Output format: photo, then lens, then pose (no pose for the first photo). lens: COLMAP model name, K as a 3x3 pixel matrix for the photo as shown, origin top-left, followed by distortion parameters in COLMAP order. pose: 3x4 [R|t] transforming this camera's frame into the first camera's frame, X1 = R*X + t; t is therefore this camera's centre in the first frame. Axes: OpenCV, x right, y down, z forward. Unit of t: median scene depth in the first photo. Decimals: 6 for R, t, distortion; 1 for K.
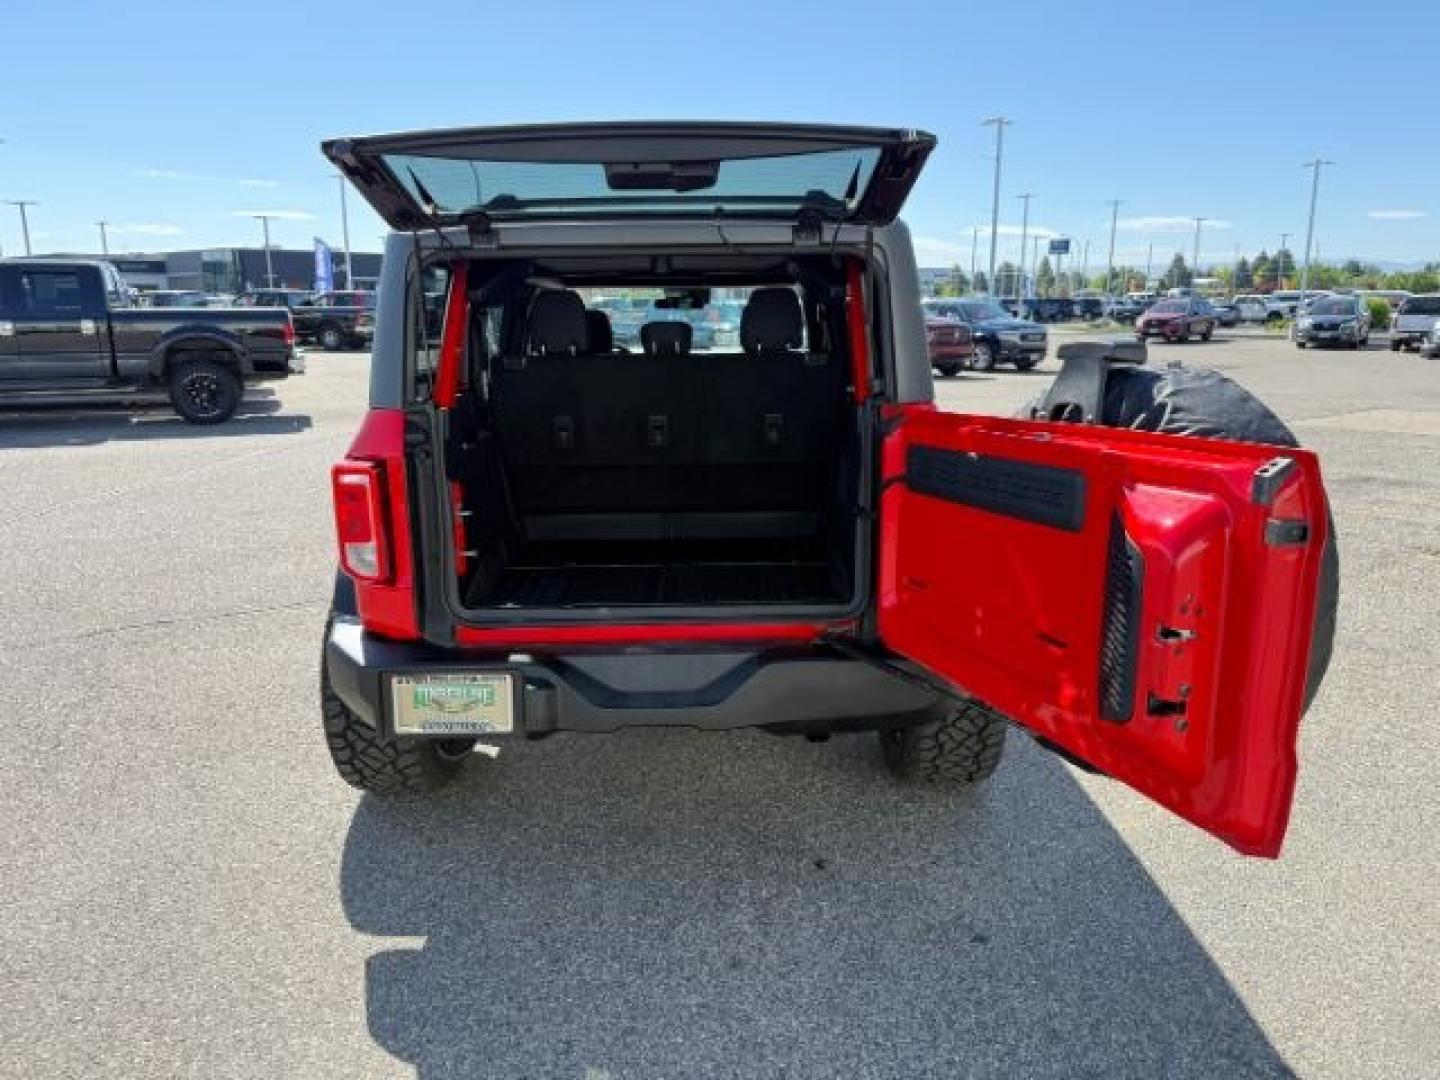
lens RADIAL K [[1045.5, 0, 720.0], [0, 1045.5, 540.0], [0, 0, 1]] dist [-0.000128, -0.003671]
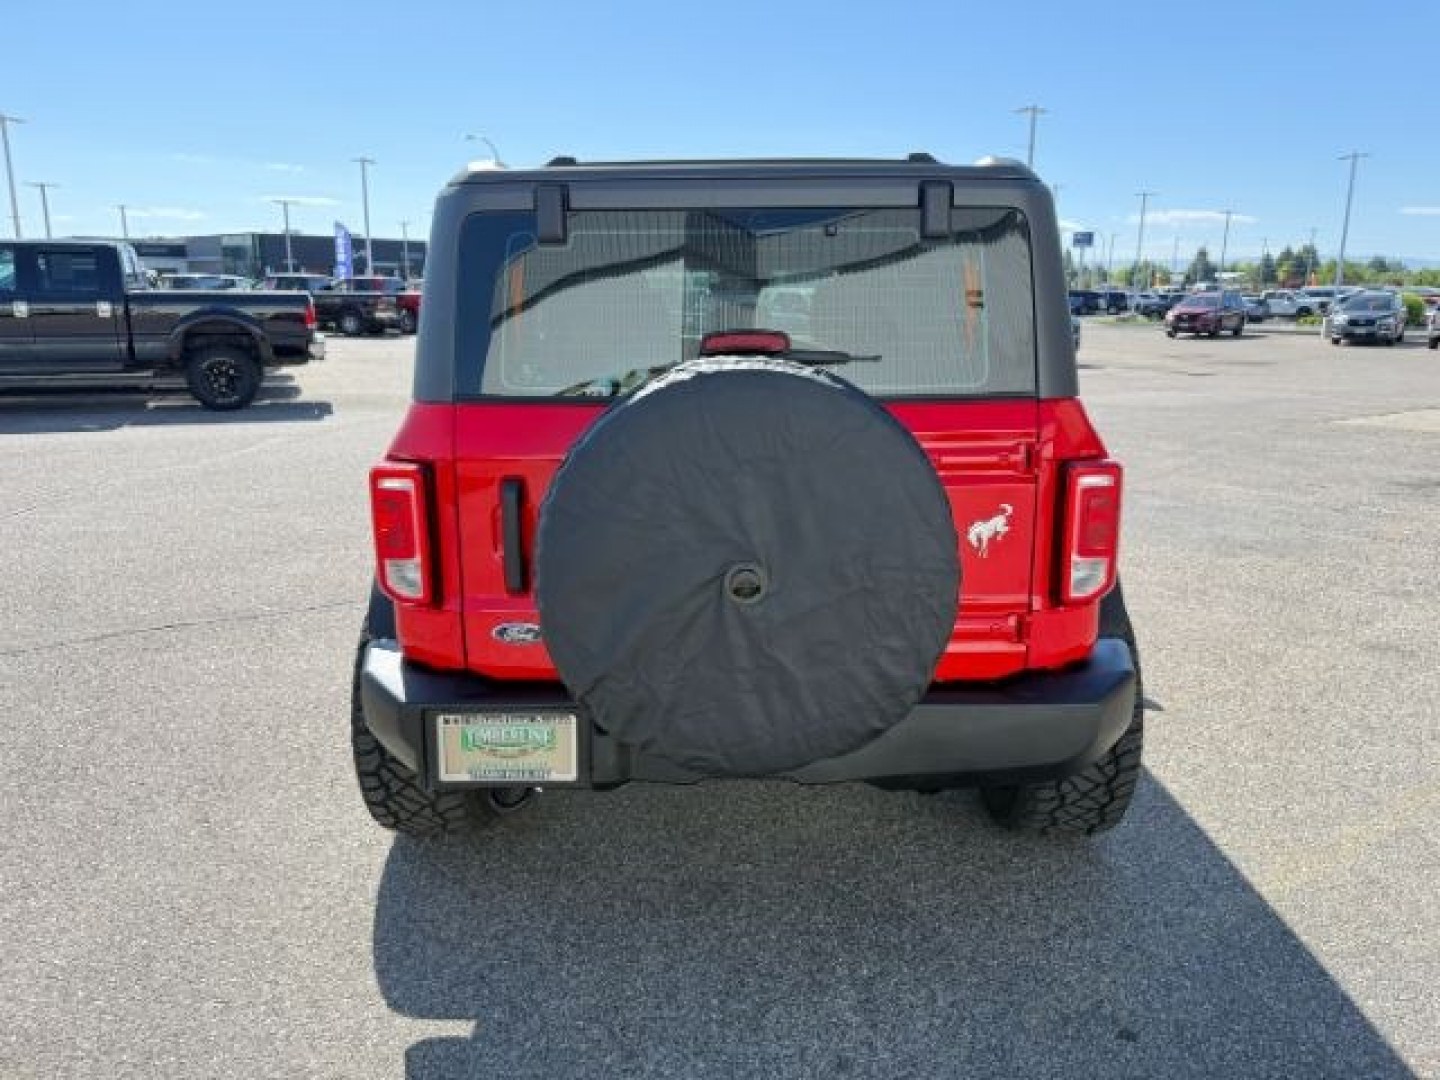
lens RADIAL K [[1038.6, 0, 720.0], [0, 1038.6, 540.0], [0, 0, 1]] dist [-0.007275, 0.002454]
pose [[0.999864, 0.012671, -0.010541, -0.066048], [-0.012563, 0.999868, 0.010278, -0.021044], [0.010670, -0.010144, 0.999892, 0.136729]]
